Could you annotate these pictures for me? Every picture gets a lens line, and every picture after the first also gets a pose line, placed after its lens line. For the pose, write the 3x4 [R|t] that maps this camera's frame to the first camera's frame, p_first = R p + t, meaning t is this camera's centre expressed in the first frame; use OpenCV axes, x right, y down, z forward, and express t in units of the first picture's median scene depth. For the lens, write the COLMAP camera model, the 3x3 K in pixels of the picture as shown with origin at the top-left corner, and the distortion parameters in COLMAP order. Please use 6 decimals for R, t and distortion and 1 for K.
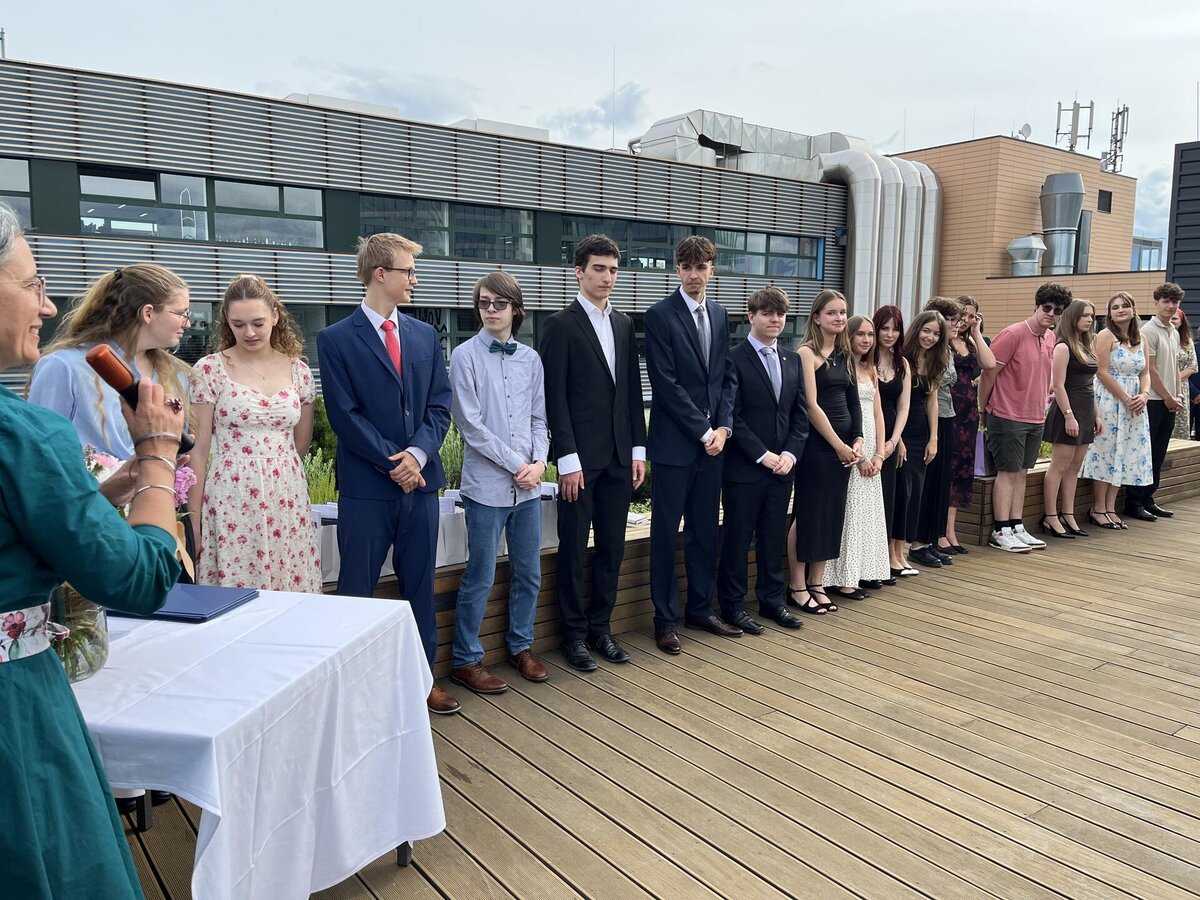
lens RADIAL K [[918.3, 0, 600.0], [0, 918.3, 450.0], [0, 0, 1]] dist [0.053987, -0.061782]
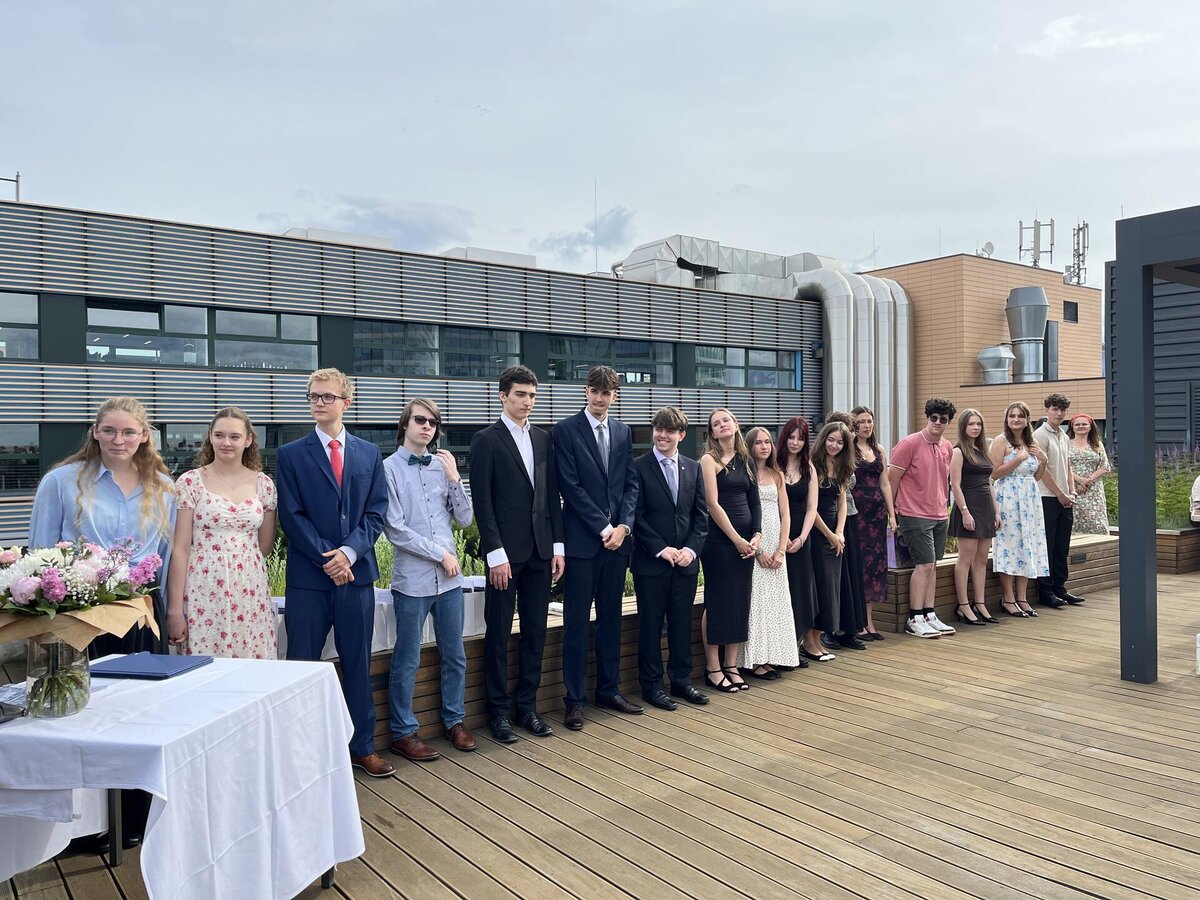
lens RADIAL K [[918.3, 0, 600.0], [0, 918.3, 450.0], [0, 0, 1]] dist [0.053987, -0.061782]
pose [[0.999810, -0.019211, 0.003252, 0.067036], [0.019464, 0.992474, -0.120899, 0.015522], [-0.000905, 0.120939, 0.992660, -0.120126]]
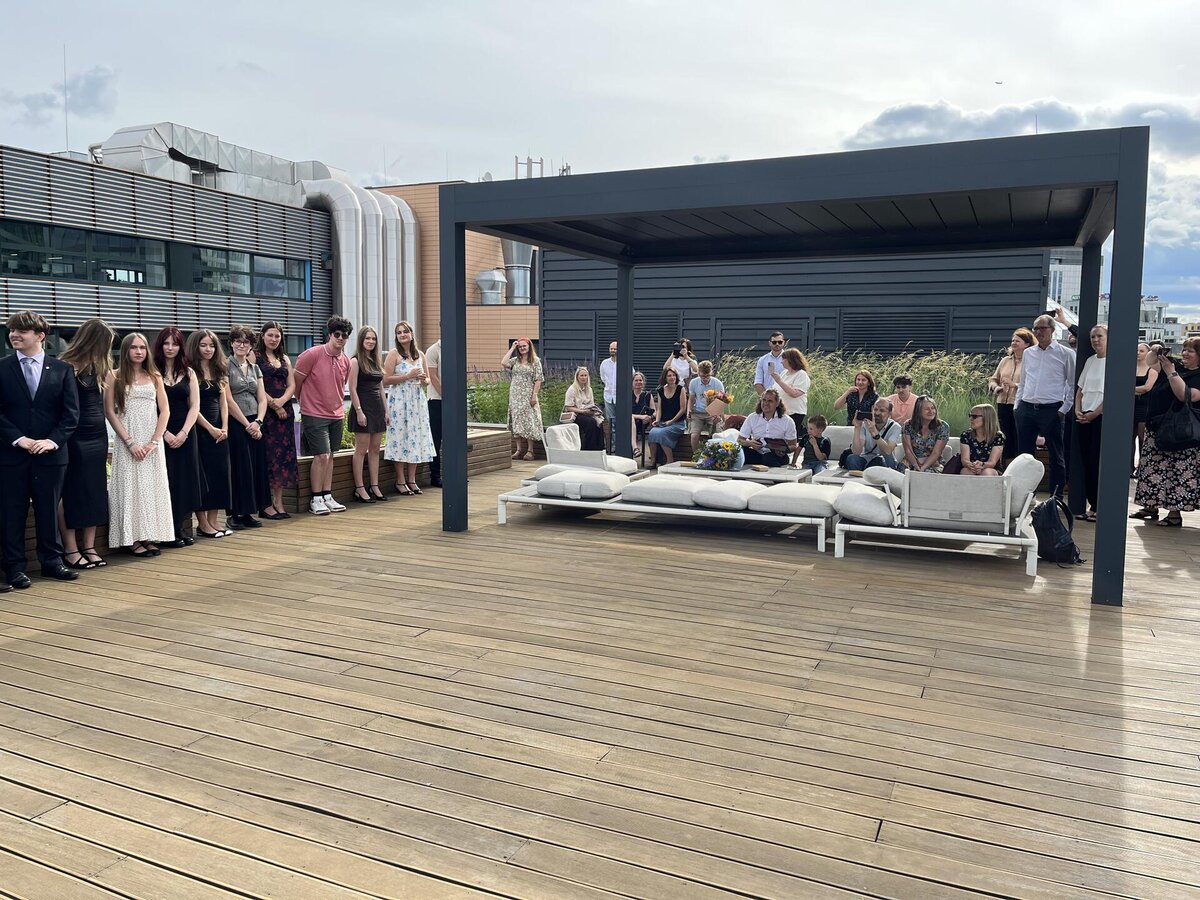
lens RADIAL K [[908.0, 0, 600.0], [0, 908.0, 450.0], [0, 0, 1]] dist [0.051843, -0.048872]
pose [[0.878522, -0.046823, 0.475401, 0.194849], [0.056433, 0.998389, -0.005952, 0.051475], [-0.474356, 0.032057, 0.879749, -0.368243]]
